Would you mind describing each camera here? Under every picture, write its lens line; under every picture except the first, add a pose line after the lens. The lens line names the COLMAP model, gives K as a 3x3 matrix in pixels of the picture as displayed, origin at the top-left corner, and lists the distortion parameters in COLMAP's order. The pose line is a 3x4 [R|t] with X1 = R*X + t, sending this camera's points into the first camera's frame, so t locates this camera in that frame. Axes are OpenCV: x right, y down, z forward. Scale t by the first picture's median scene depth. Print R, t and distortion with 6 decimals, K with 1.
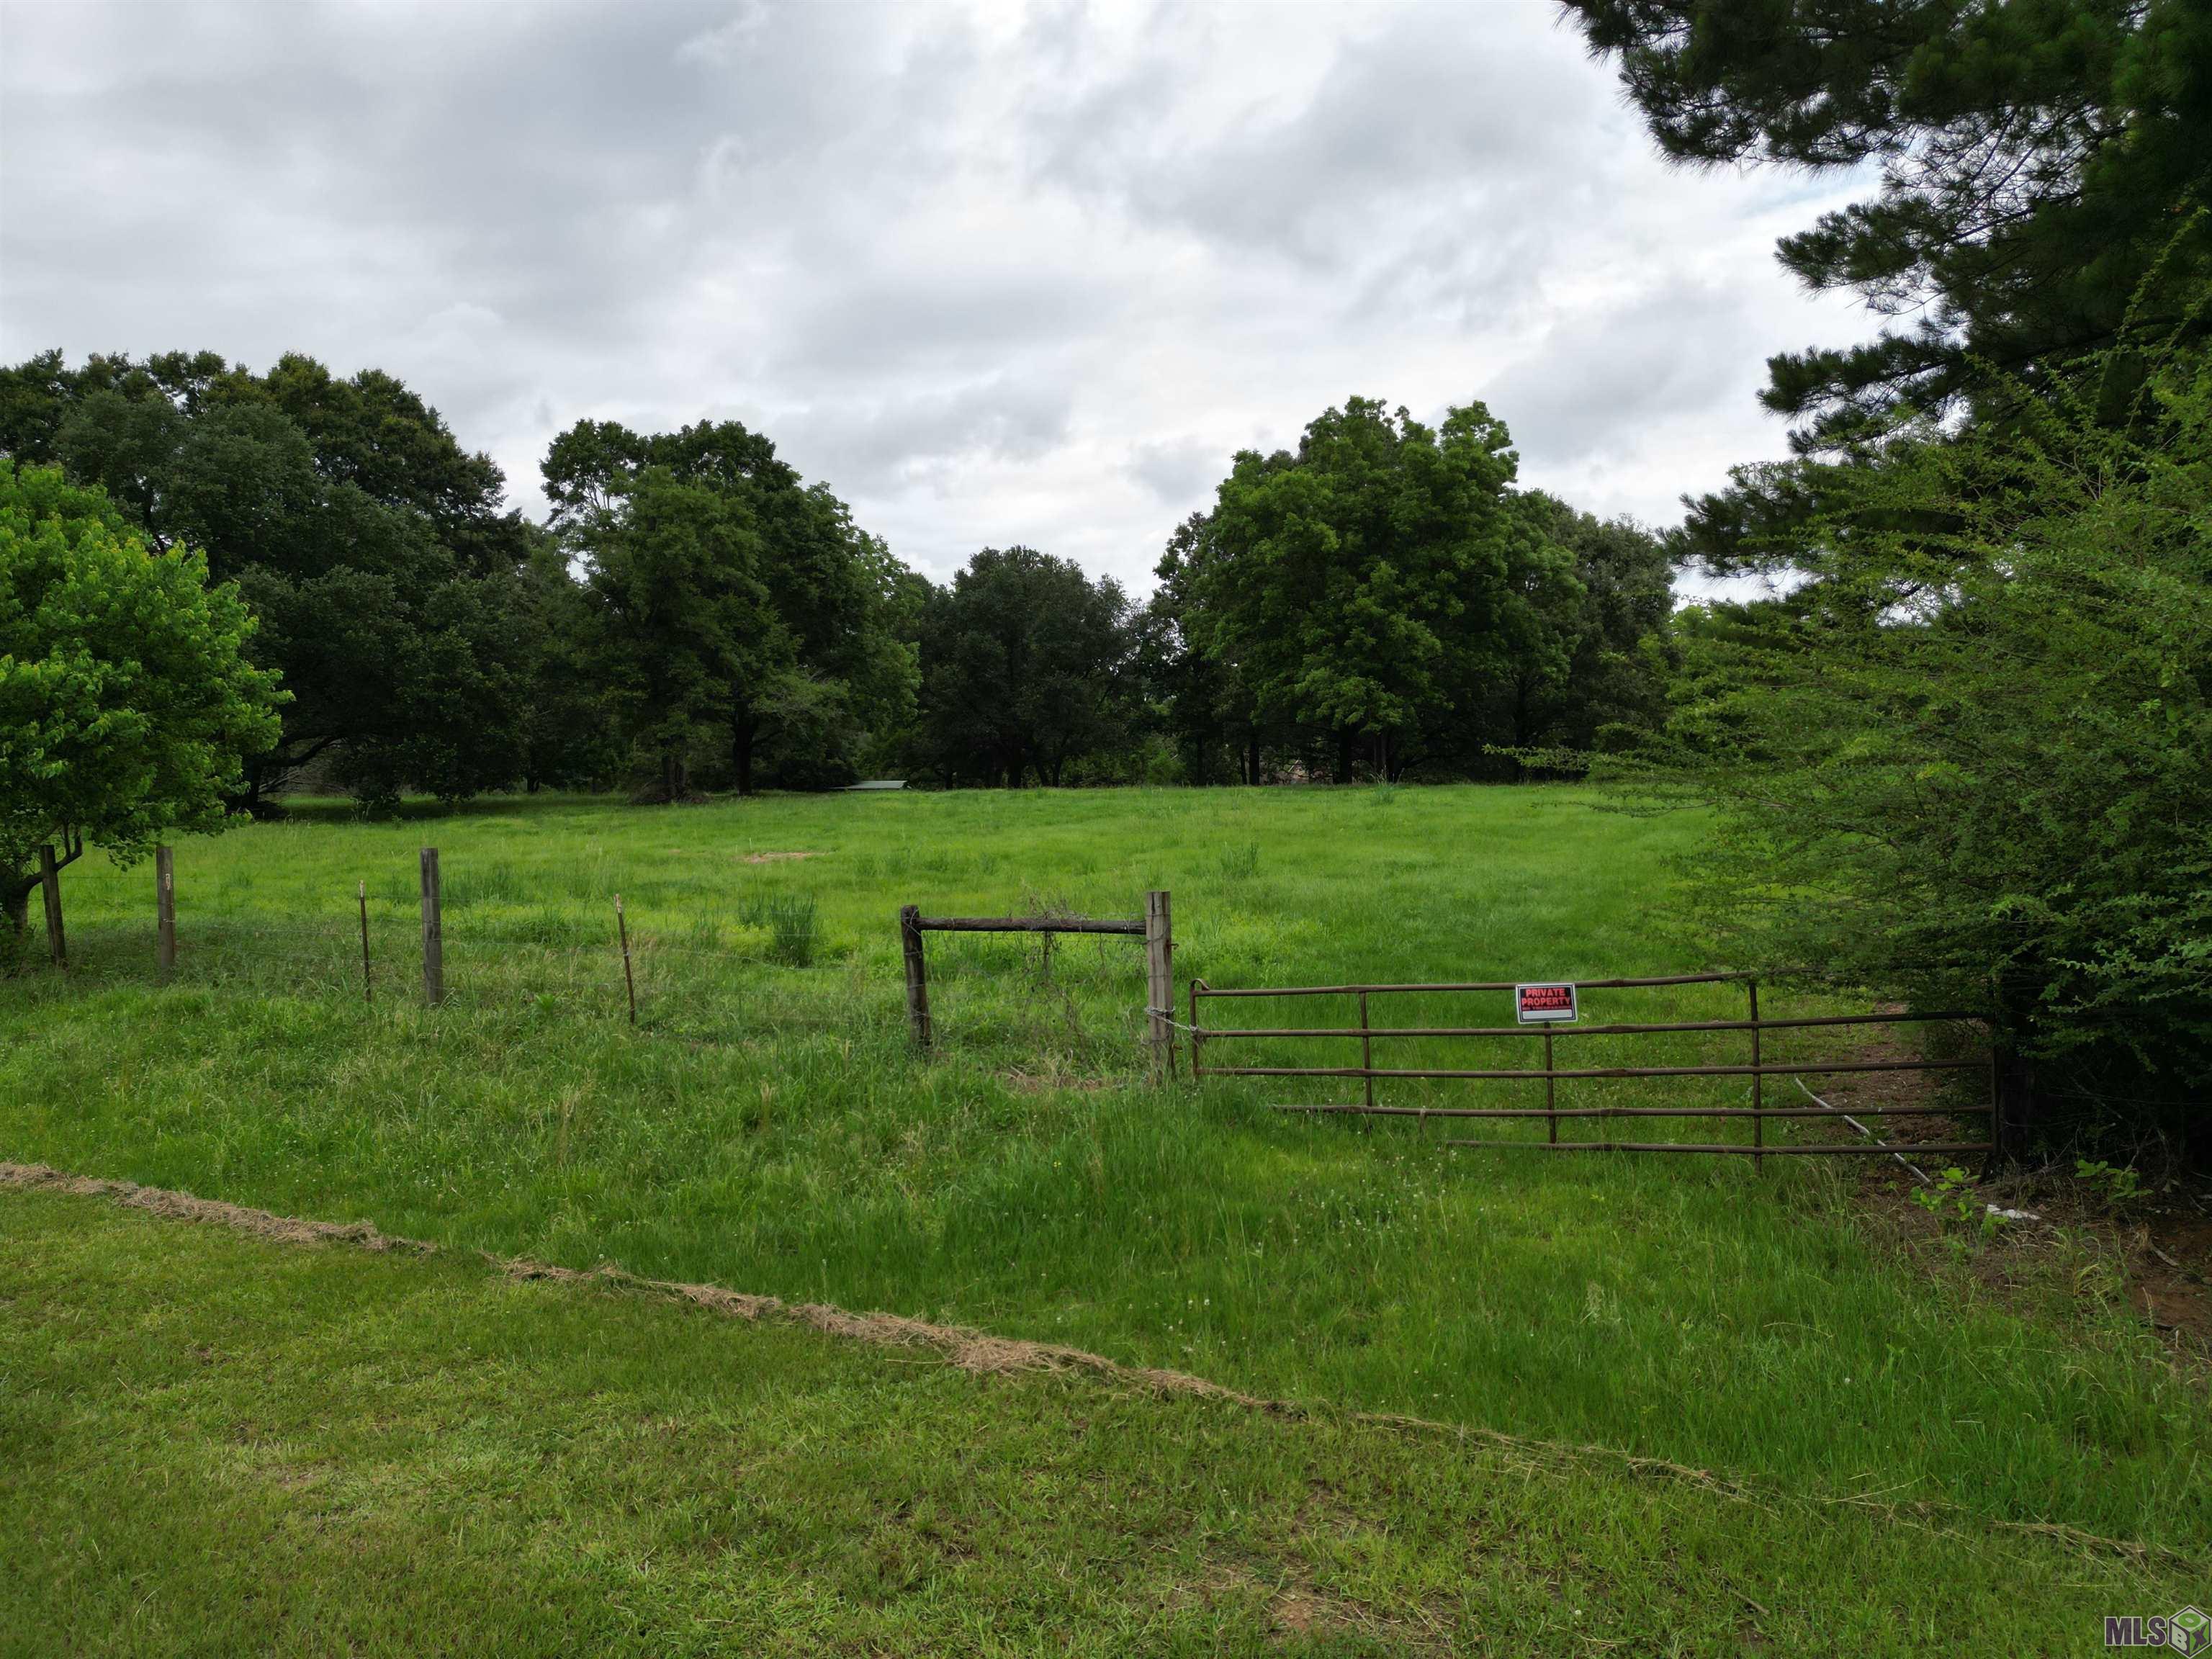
lens RADIAL K [[1532.8, 0, 1096.4], [0, 1532.8, 821.0], [0, 0, 1]] dist [0.096211, -0.087163]
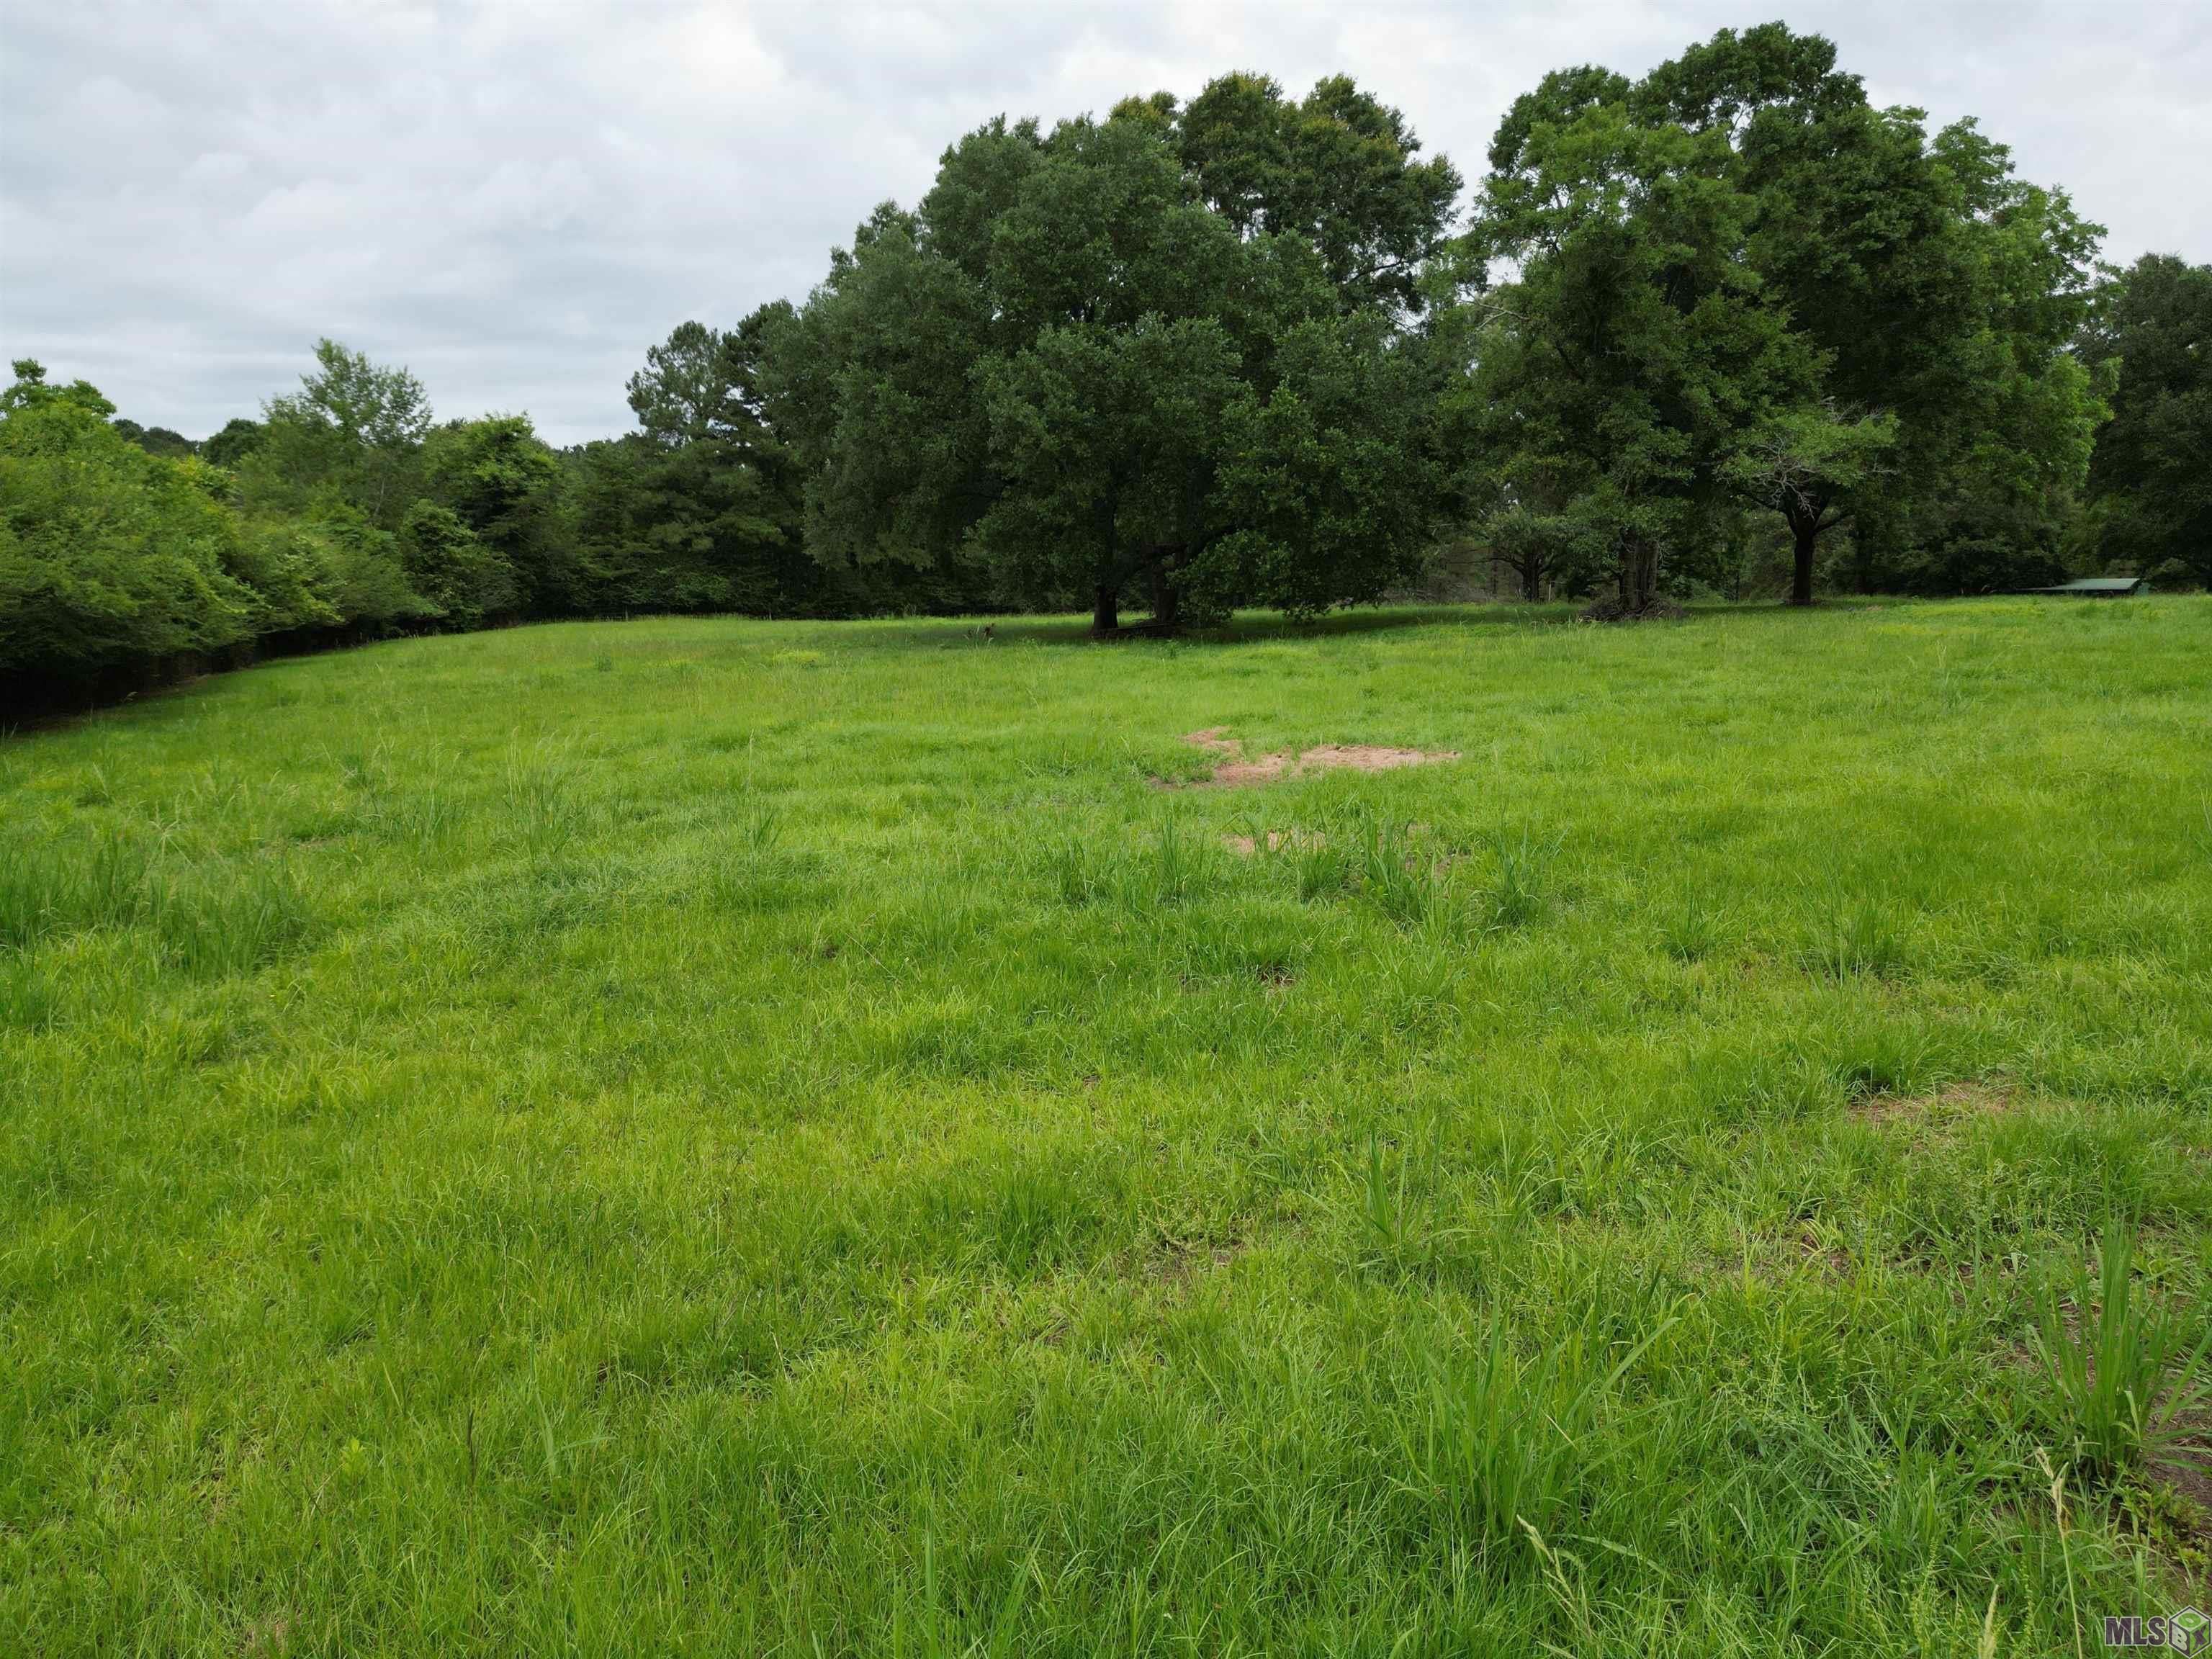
lens RADIAL K [[1532.8, 0, 1096.4], [0, 1532.8, 821.0], [0, 0, 1]] dist [0.096211, -0.087163]
pose [[0.738672, 0.100840, -0.666480, 0.031420], [-0.014523, 0.990898, 0.133829, -0.011298], [0.673909, -0.089176, 0.733413, 0.313852]]
